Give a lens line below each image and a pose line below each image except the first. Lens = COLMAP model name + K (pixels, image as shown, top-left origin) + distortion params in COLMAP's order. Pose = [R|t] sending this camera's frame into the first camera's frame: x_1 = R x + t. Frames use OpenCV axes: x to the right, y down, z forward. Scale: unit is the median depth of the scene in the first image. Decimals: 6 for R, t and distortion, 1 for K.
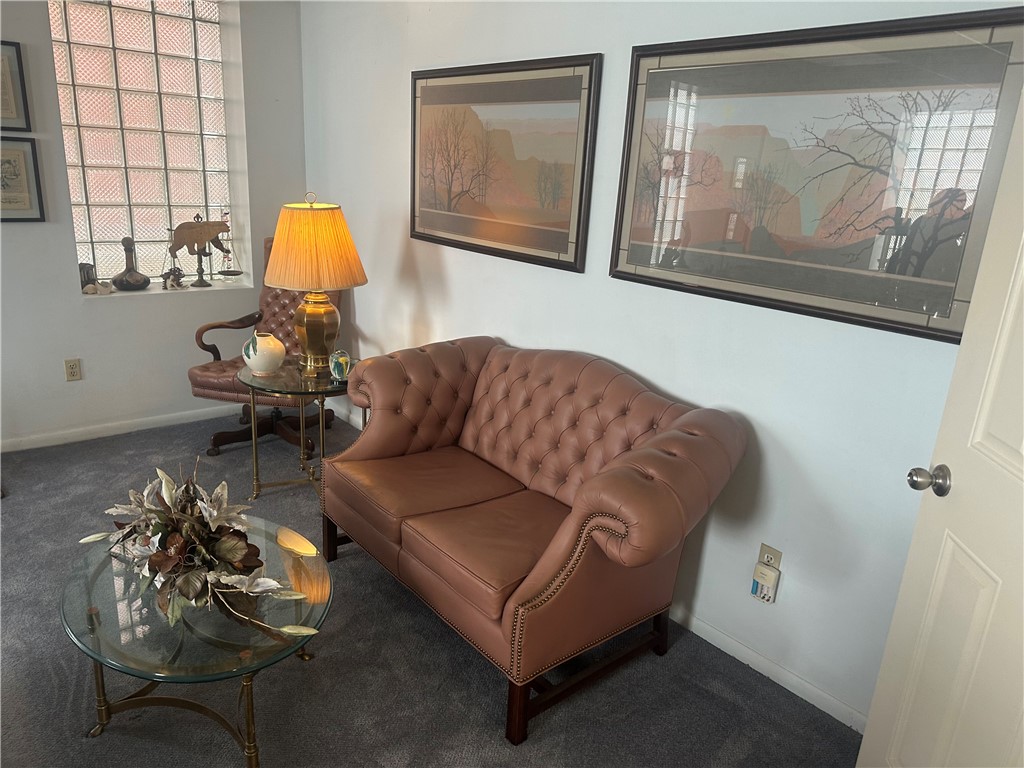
lens RADIAL K [[719.2, 0, 512.0], [0, 719.2, 384.0], [0, 0, 1]] dist [0.084985, -0.136990]
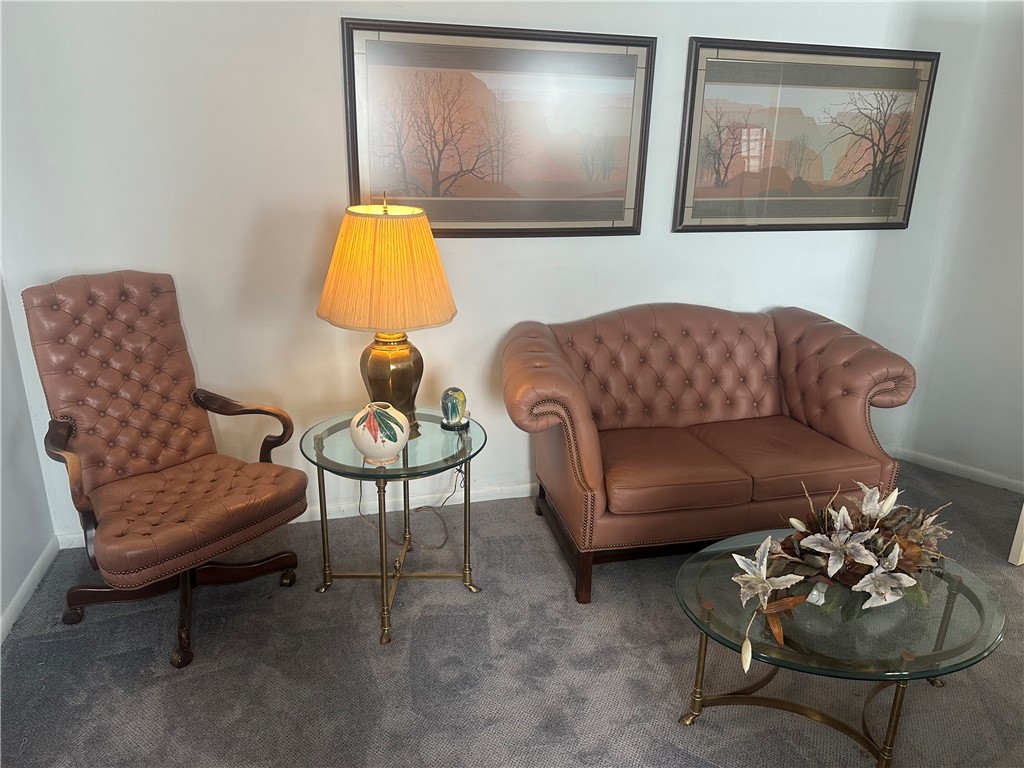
lens RADIAL K [[718.9, 0, 512.0], [0, 718.9, 384.0], [0, 0, 1]] dist [-0.002720, -0.002009]
pose [[0.421177, -0.334127, 0.843190, -0.947631], [0.267257, 0.934112, 0.236660, -0.240851], [-0.866709, 0.125673, 0.482724, 0.631908]]
